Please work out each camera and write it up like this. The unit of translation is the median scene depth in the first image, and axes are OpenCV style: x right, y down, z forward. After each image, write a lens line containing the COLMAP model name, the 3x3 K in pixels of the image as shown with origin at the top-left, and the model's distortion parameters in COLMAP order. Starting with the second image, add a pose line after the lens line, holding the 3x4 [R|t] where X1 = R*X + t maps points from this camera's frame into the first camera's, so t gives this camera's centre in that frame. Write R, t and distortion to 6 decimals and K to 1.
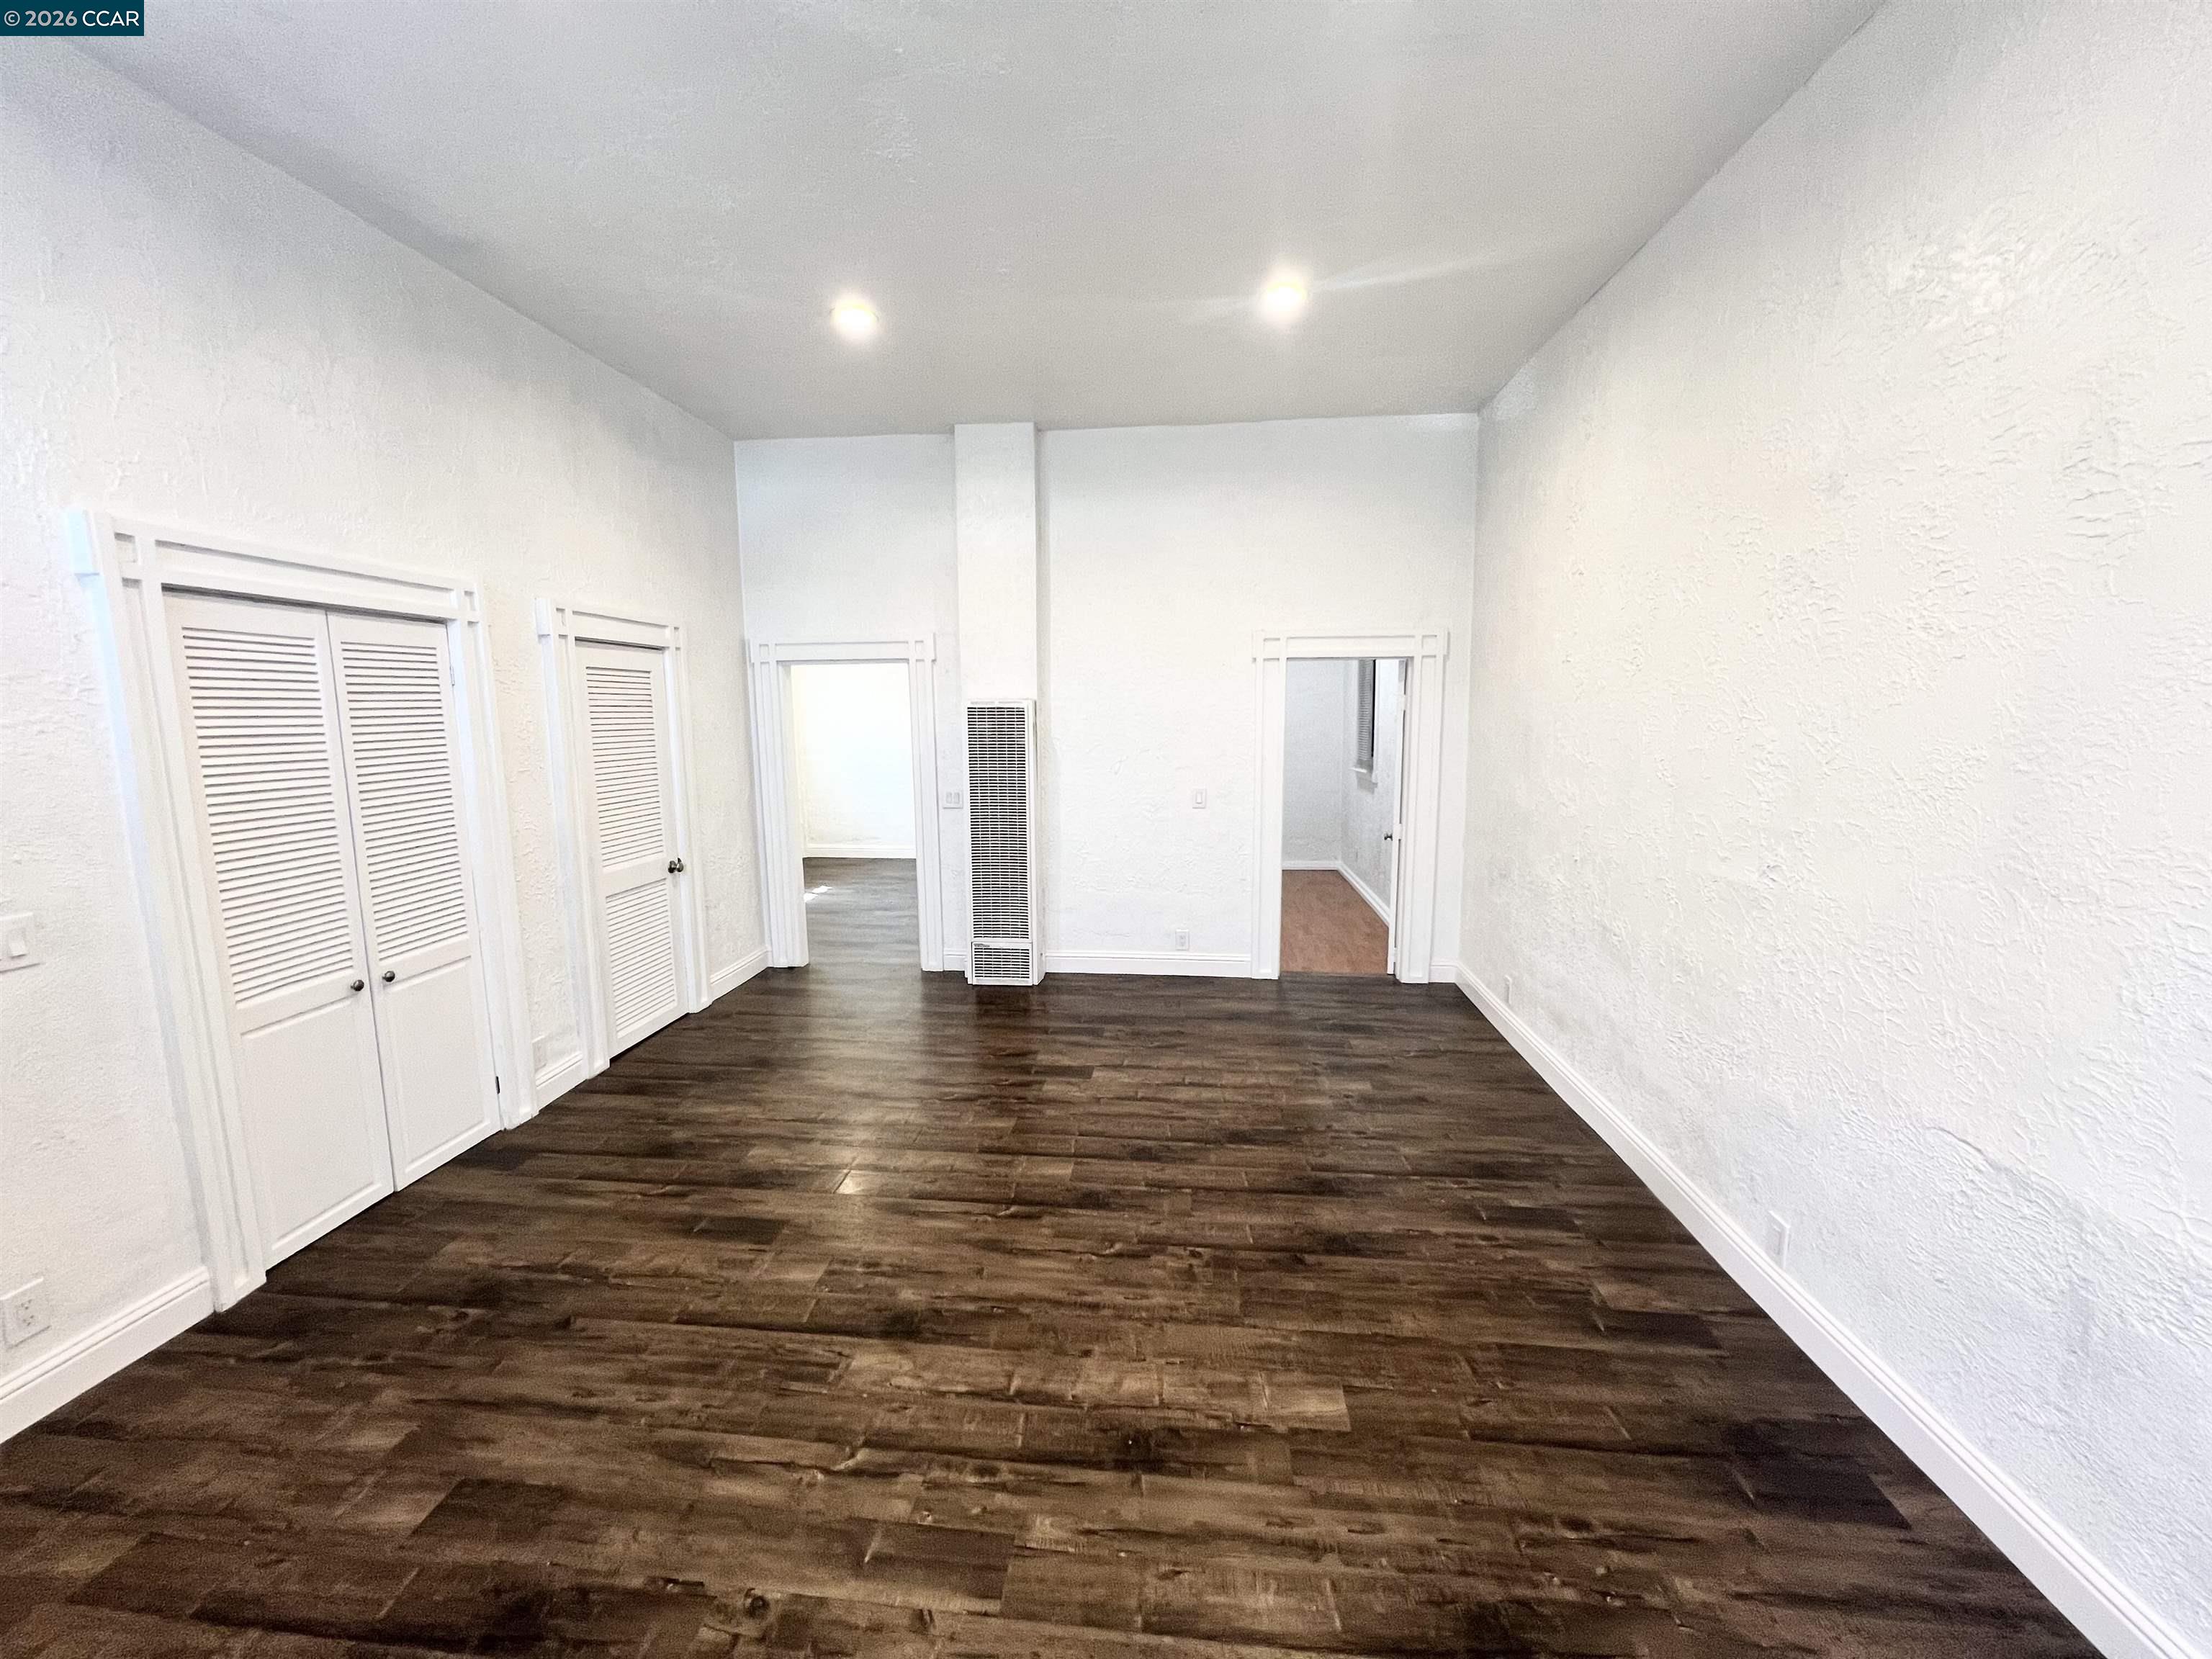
lens RADIAL K [[884.7, 0, 1099.2], [0, 884.7, 823.1], [0, 0, 1]] dist [-0.000566, -0.000037]
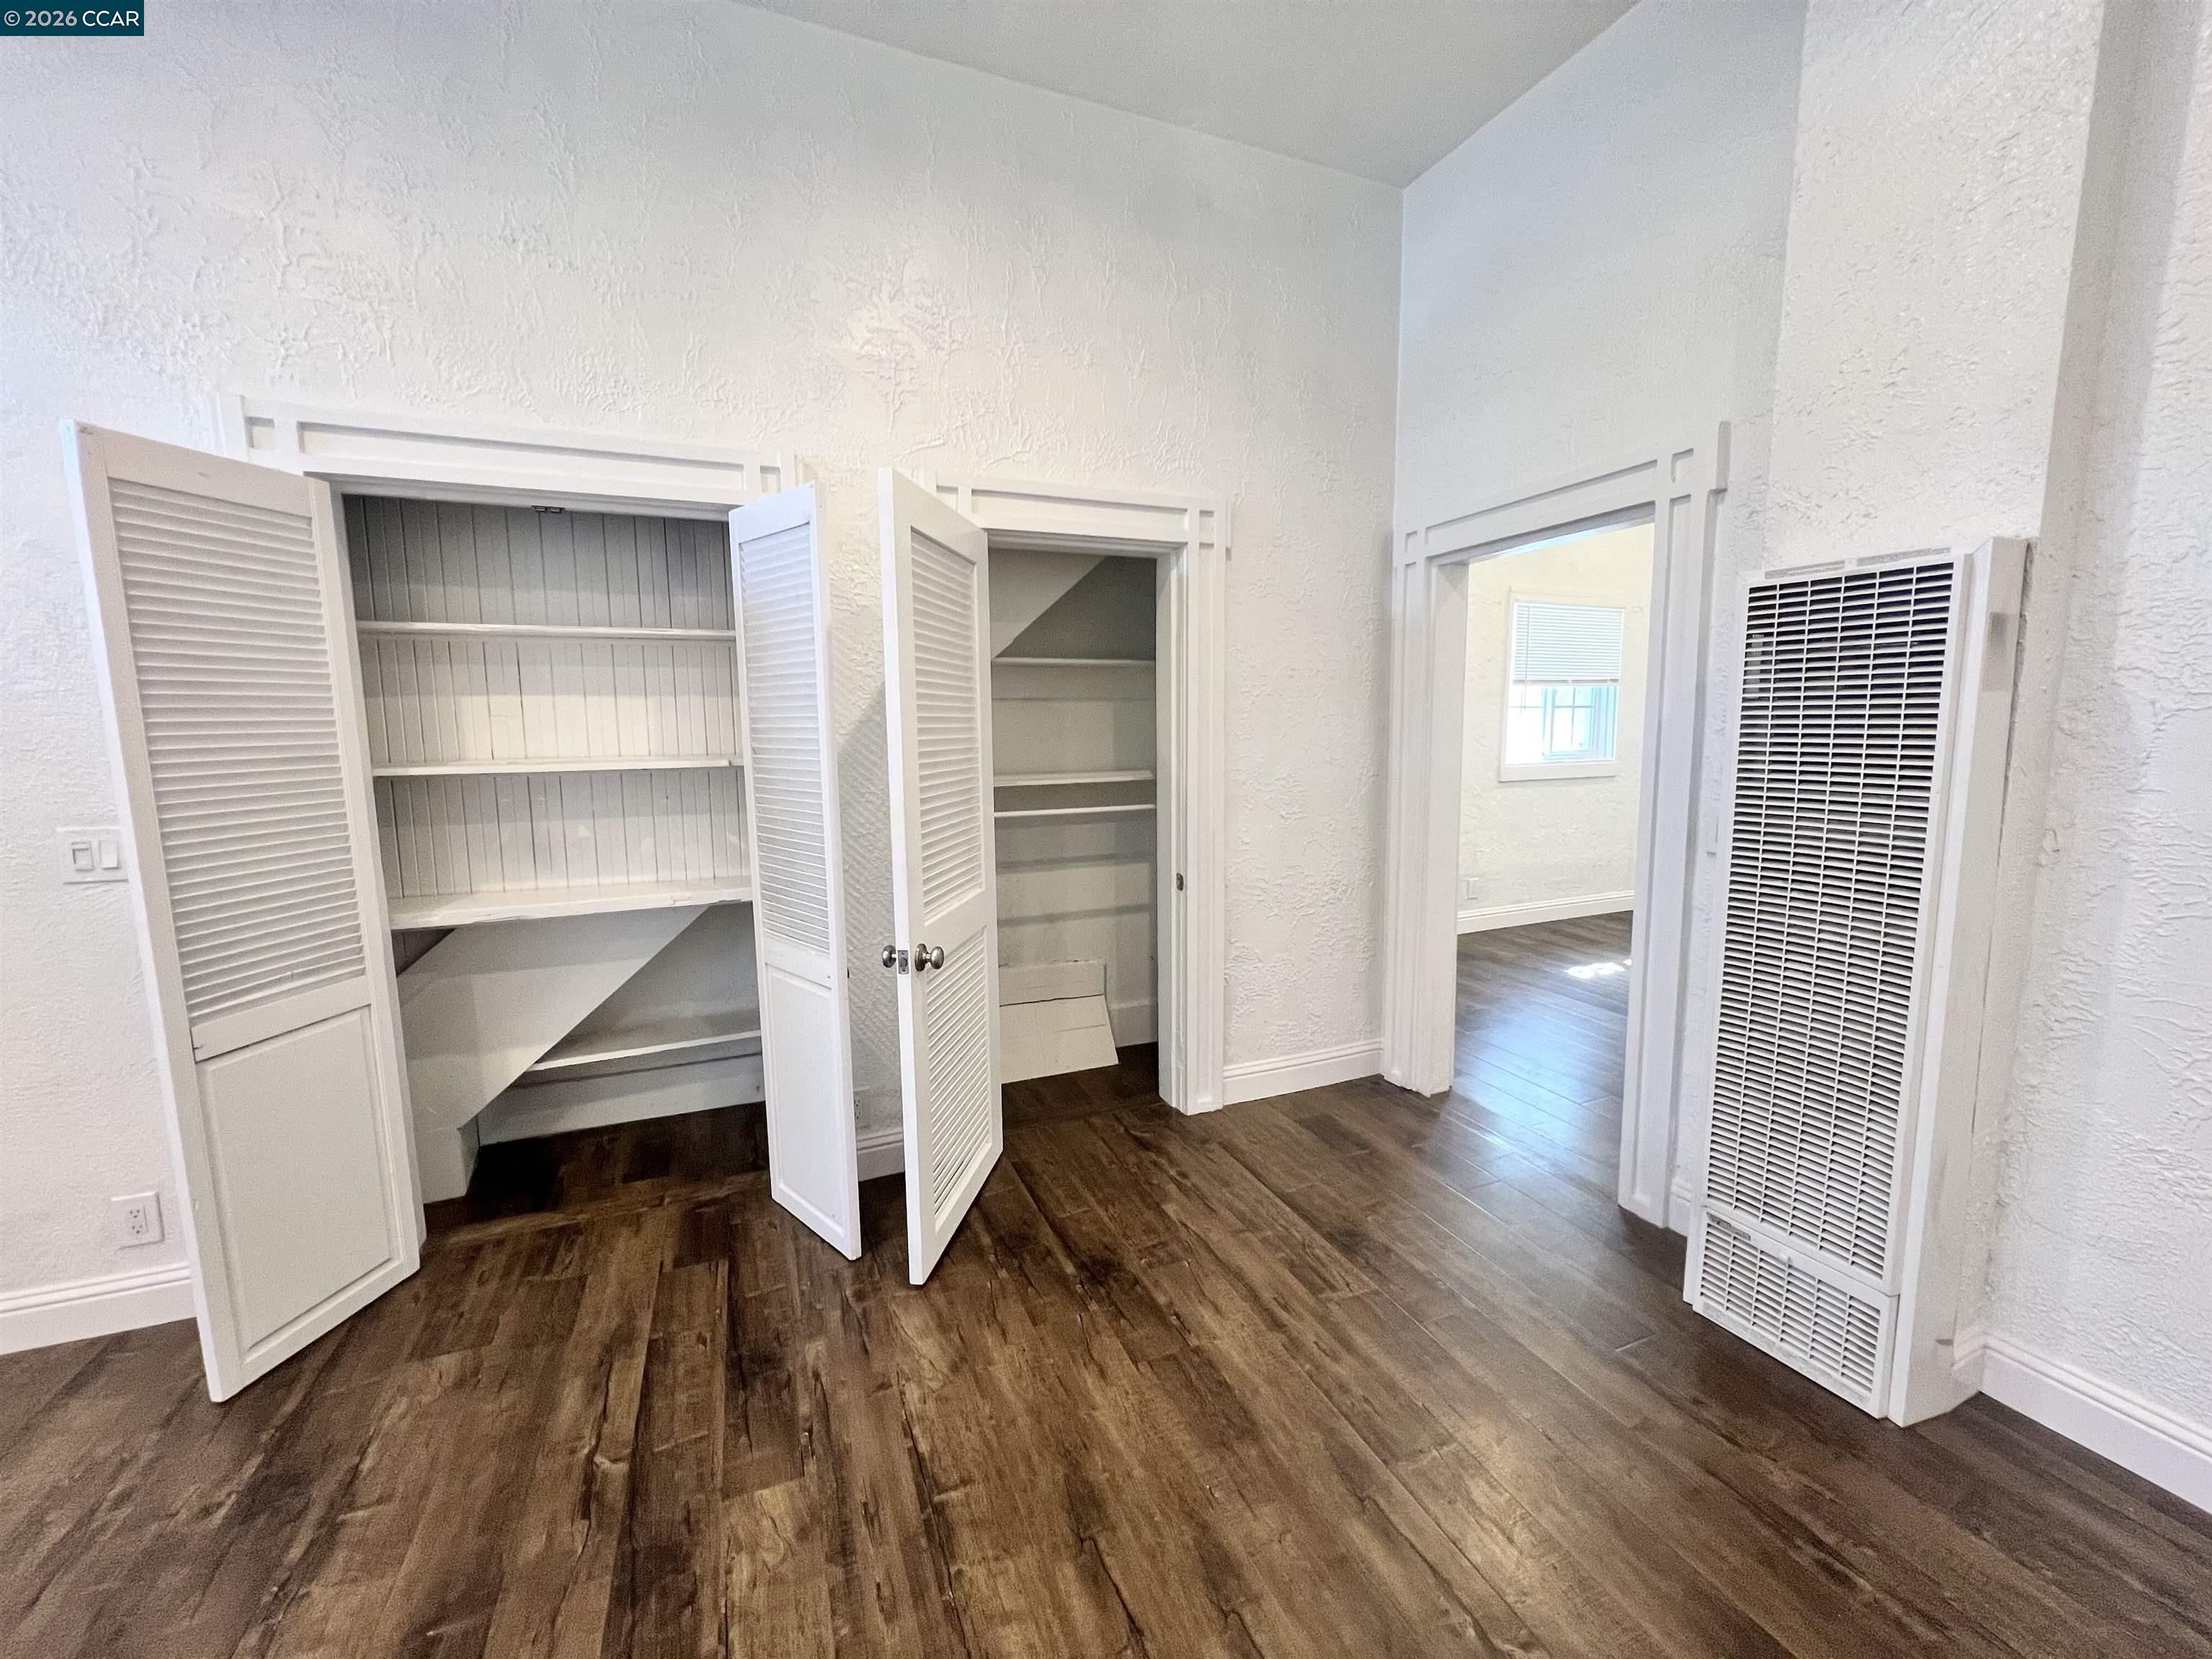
lens RADIAL K [[884.7, 0, 1092.7], [0, 884.7, 823.0], [0, 0, 1]] dist [-0.000566, -0.000037]
pose [[0.474076, 0.103689, -0.874357, 0.101078], [-0.105473, 0.992579, 0.060521, -0.053893], [0.874144, 0.063529, 0.481494, 1.133311]]
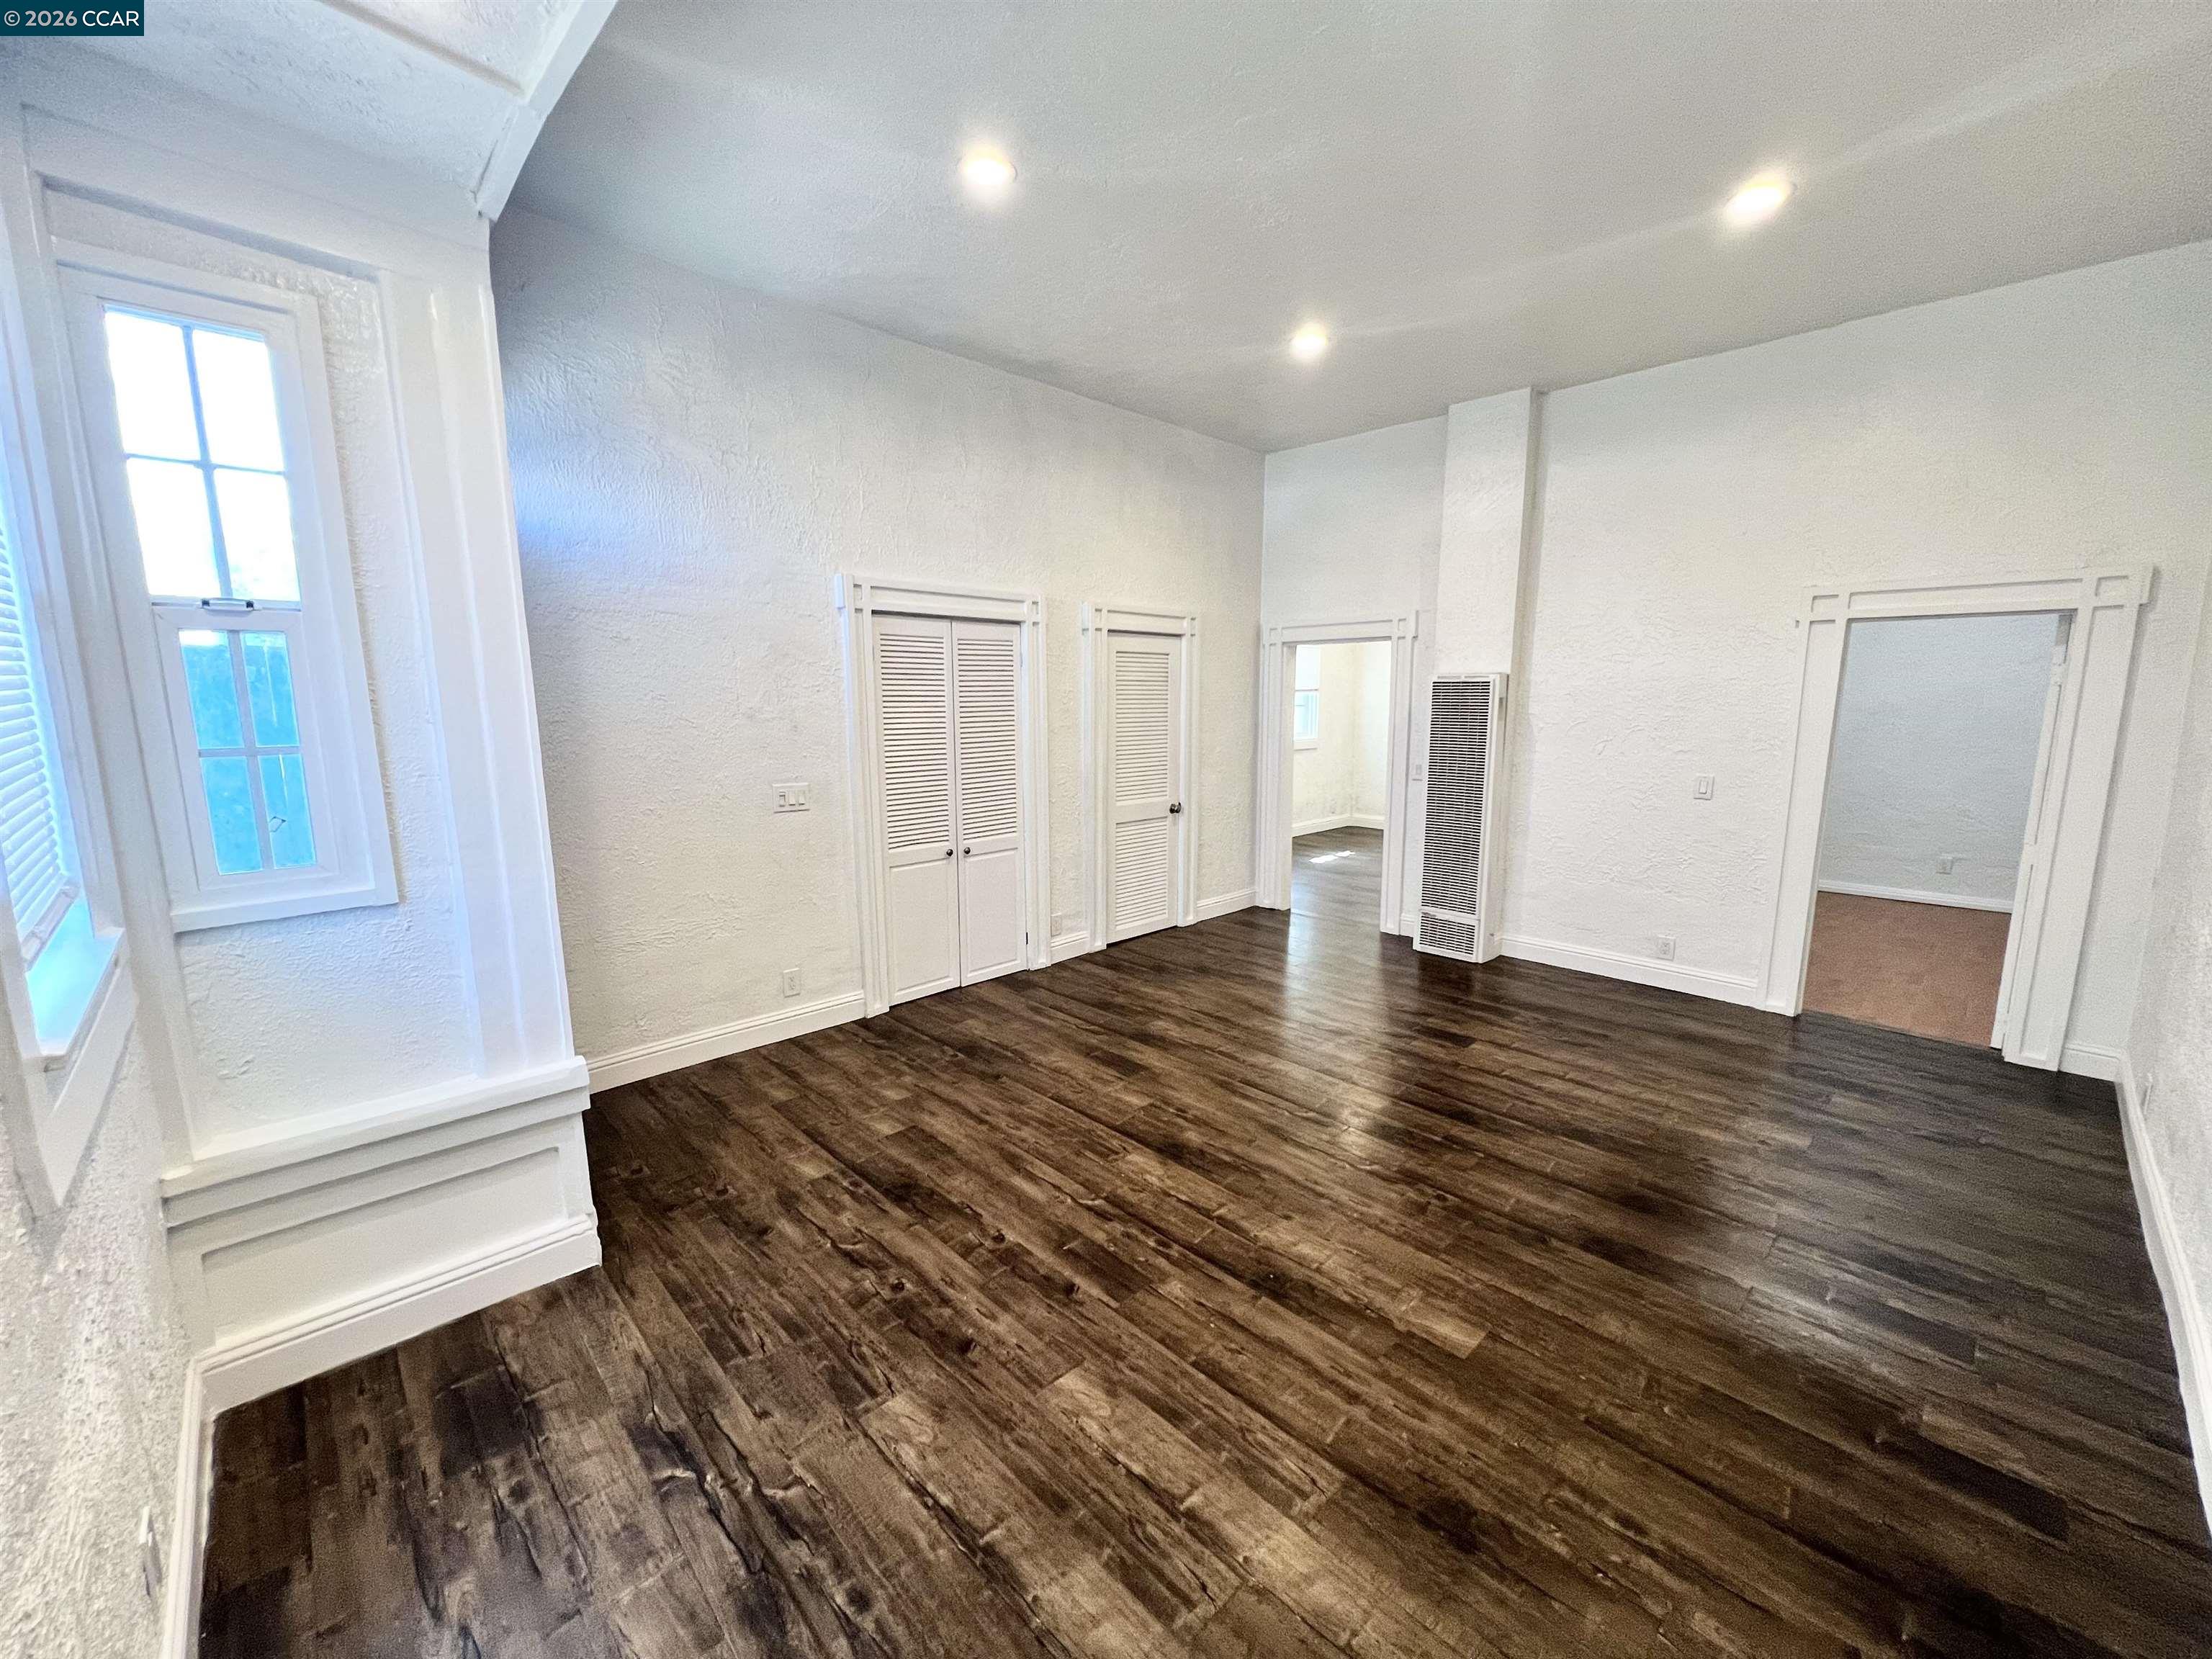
lens RADIAL K [[884.7, 0, 1094.8], [0, 884.7, 824.4], [0, 0, 1]] dist [-0.000566, -0.000037]
pose [[0.763896, 0.100534, -0.637460, 0.429574], [-0.086644, 0.994825, 0.053065, 0.025971], [0.639496, 0.014696, 0.768654, -0.080781]]
